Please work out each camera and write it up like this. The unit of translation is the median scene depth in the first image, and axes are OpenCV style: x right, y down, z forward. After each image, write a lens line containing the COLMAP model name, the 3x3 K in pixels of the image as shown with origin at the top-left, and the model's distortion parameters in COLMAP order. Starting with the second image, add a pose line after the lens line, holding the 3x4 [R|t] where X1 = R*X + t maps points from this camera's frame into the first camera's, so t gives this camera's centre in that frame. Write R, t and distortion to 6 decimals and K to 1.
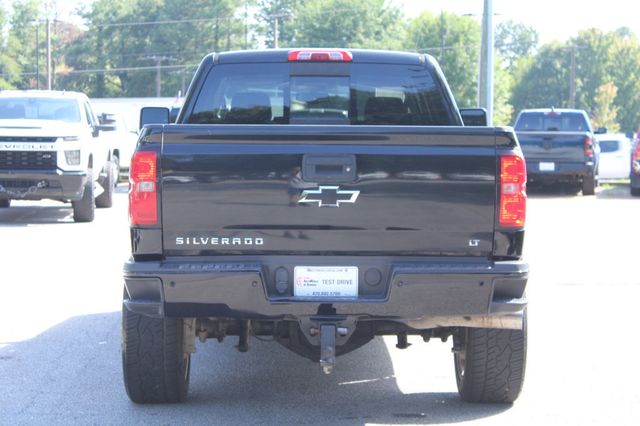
lens RADIAL K [[1509.5, 0, 316.6], [0, 1509.5, 212.4], [0, 0, 1]] dist [0.083000, 0.000000]
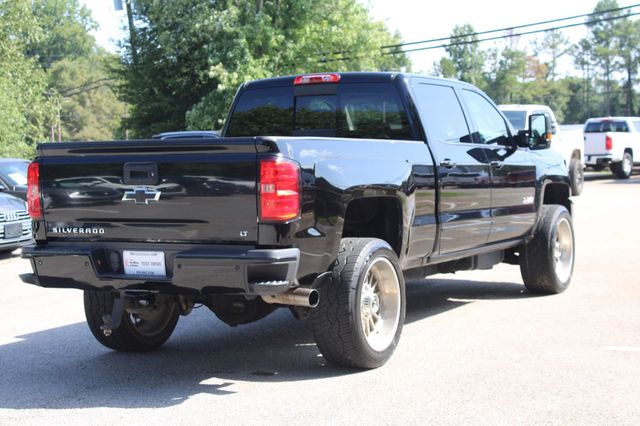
lens RADIAL K [[1167.6, 0, 319.4], [0, 1167.6, 210.5], [0, 0, 1]] dist [0.022995, 0.000000]
pose [[0.871379, 0.000682, -0.490611, 0.188103], [0.004912, 0.999937, 0.010116, -0.002327], [0.490587, -0.011225, 0.871320, 0.066469]]
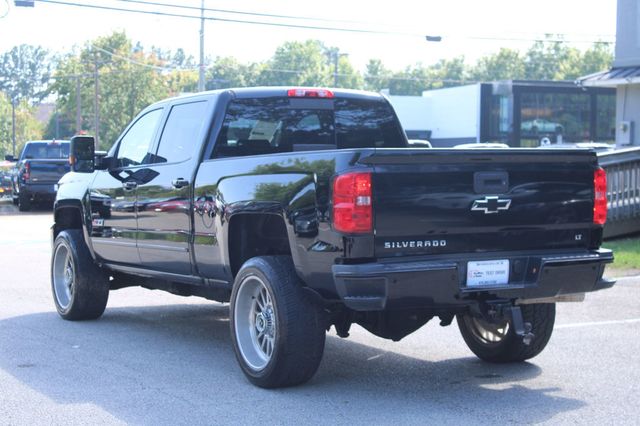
lens RADIAL K [[1220.1, 0, 320.1], [0, 1220.1, 215.9], [0, 0, 1]] dist [0.087207, 0.000000]
pose [[0.884980, -0.033442, 0.464426, -0.179198], [0.036916, 0.999317, 0.001614, -0.002500], [-0.464163, 0.015716, 0.885610, 0.050465]]
